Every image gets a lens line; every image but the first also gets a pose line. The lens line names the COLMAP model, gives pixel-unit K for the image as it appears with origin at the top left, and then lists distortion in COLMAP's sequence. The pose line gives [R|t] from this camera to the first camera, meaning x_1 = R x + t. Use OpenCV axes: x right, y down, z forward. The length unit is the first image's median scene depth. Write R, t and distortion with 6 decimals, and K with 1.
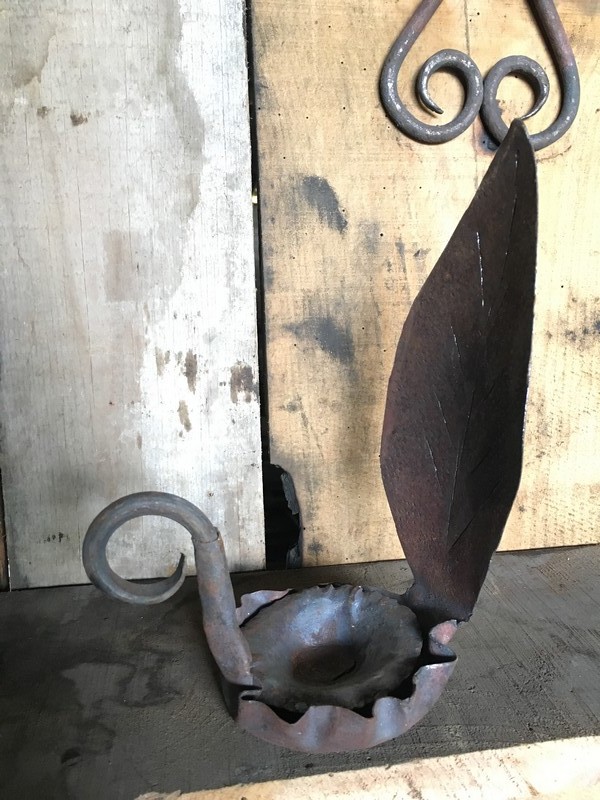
lens RADIAL K [[678.8, 0, 301.2], [0, 678.8, 397.2], [0, 0, 1]] dist [0.078861, -0.120454]
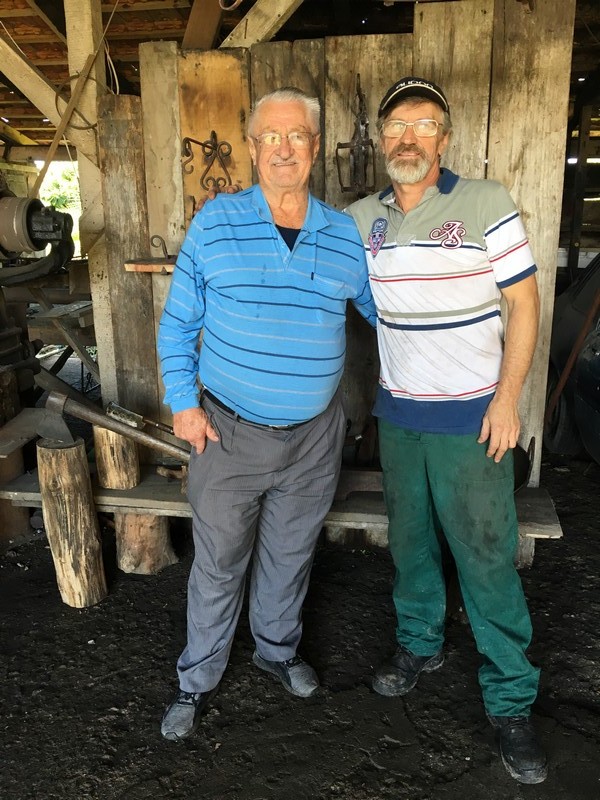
lens RADIAL K [[678.8, 0, 305.2], [0, 678.8, 402.6], [0, 0, 1]] dist [0.078861, -0.120454]
pose [[0.945221, 0.109820, -0.307403, 3.299850], [-0.065474, 0.986355, 0.151051, 0.578685], [0.319797, -0.122650, 0.939514, -5.100870]]
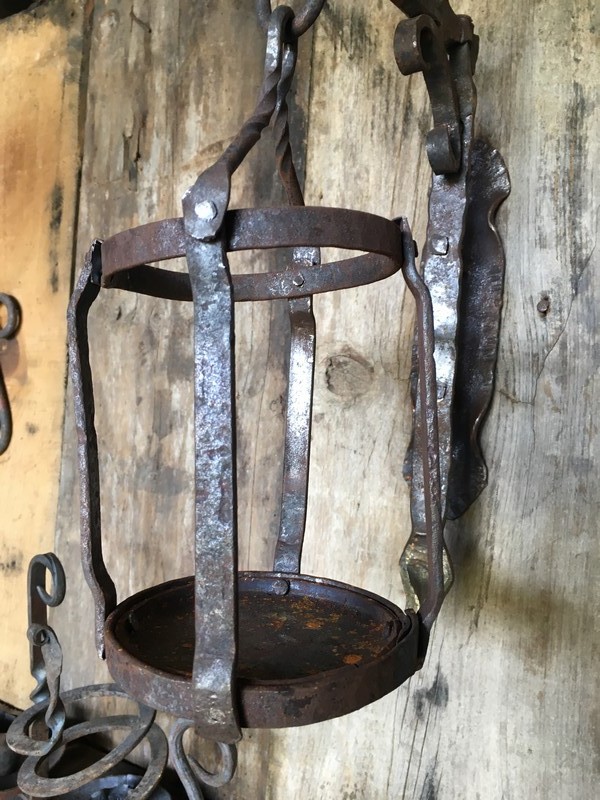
lens RADIAL K [[678.8, 0, 307.7], [0, 678.8, 398.2], [0, 0, 1]] dist [0.078861, -0.120454]
pose [[0.738101, 0.075022, -0.670507, 2.203169], [-0.169776, 0.982473, -0.076964, -0.529855], [0.652980, 0.170643, 0.737901, 0.193056]]
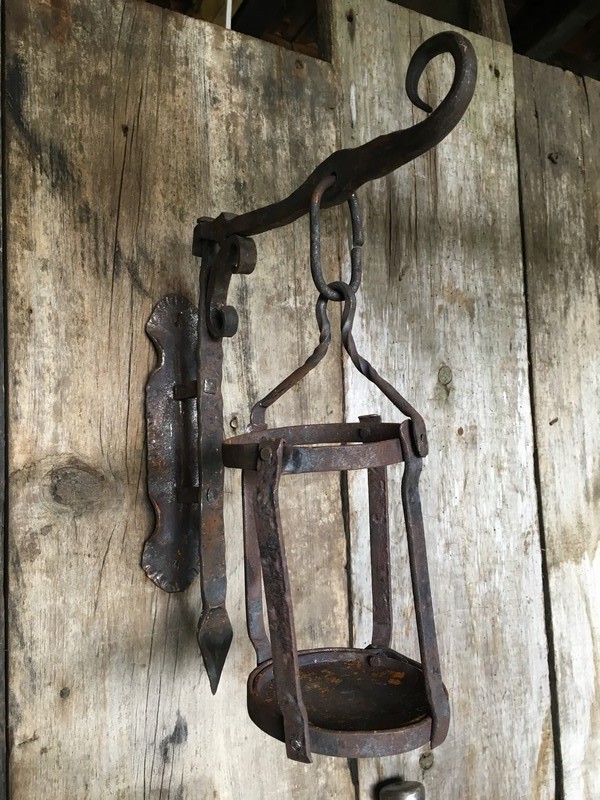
lens RADIAL K [[678.8, 0, 301.4], [0, 678.8, 402.9], [0, 0, 1]] dist [0.078861, -0.120454]
pose [[0.934032, 0.033090, 0.355653, 1.348990], [0.032790, 0.983552, -0.177623, -0.586174], [-0.355681, 0.177567, 0.917584, -0.258780]]
